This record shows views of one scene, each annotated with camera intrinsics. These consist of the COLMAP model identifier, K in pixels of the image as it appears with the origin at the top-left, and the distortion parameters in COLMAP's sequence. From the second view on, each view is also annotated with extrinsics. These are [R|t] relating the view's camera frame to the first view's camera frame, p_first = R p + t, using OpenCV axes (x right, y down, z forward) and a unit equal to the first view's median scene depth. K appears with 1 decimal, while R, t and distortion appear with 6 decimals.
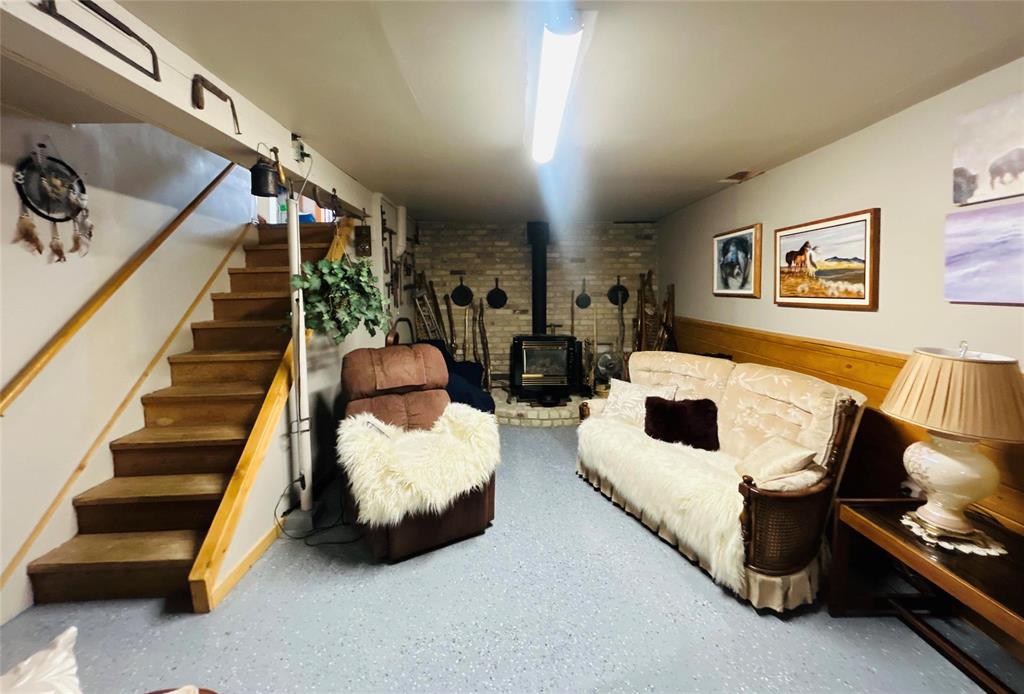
lens RADIAL K [[410.1, 0, 510.1], [0, 410.1, 309.1], [0, 0, 1]] dist [-0.001291, 0.000178]
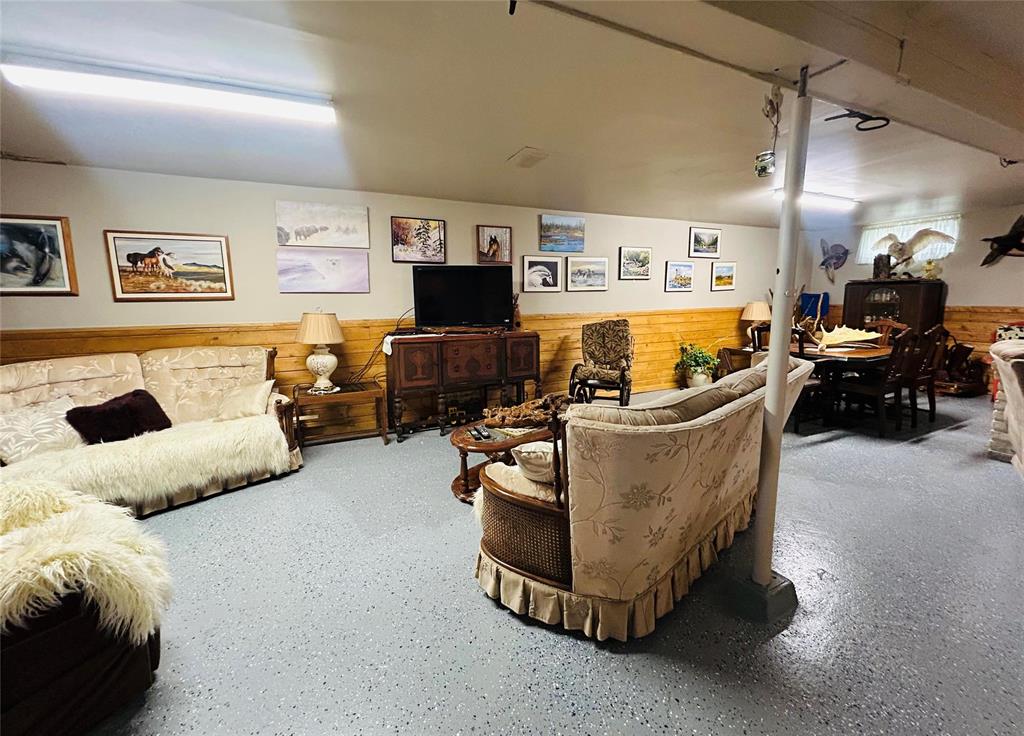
lens RADIAL K [[415.6, 0, 514.7], [0, 415.6, 350.9], [0, 0, 1]] dist [-0.003120, -0.000658]
pose [[-0.410728, -0.113878, 0.904618, -0.802777], [0.053819, 0.987411, 0.148736, 0.014717], [-0.910168, 0.109776, -0.399429, 0.496171]]
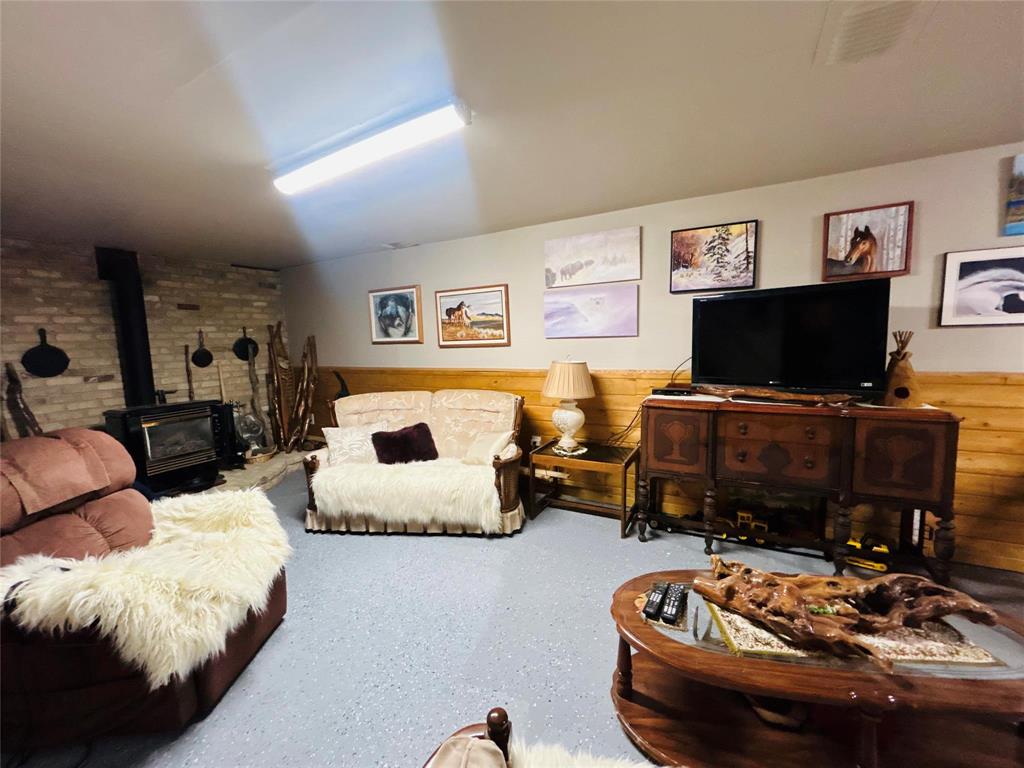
lens RADIAL K [[412.4, 0, 512.3], [0, 412.4, 382.9], [0, 0, 1]] dist [0.000653, -0.000485]
pose [[0.490162, -0.105907, 0.865173, -0.433396], [0.071973, 0.994119, 0.080915, 0.014564], [-0.868655, 0.022608, 0.494902, 0.117518]]
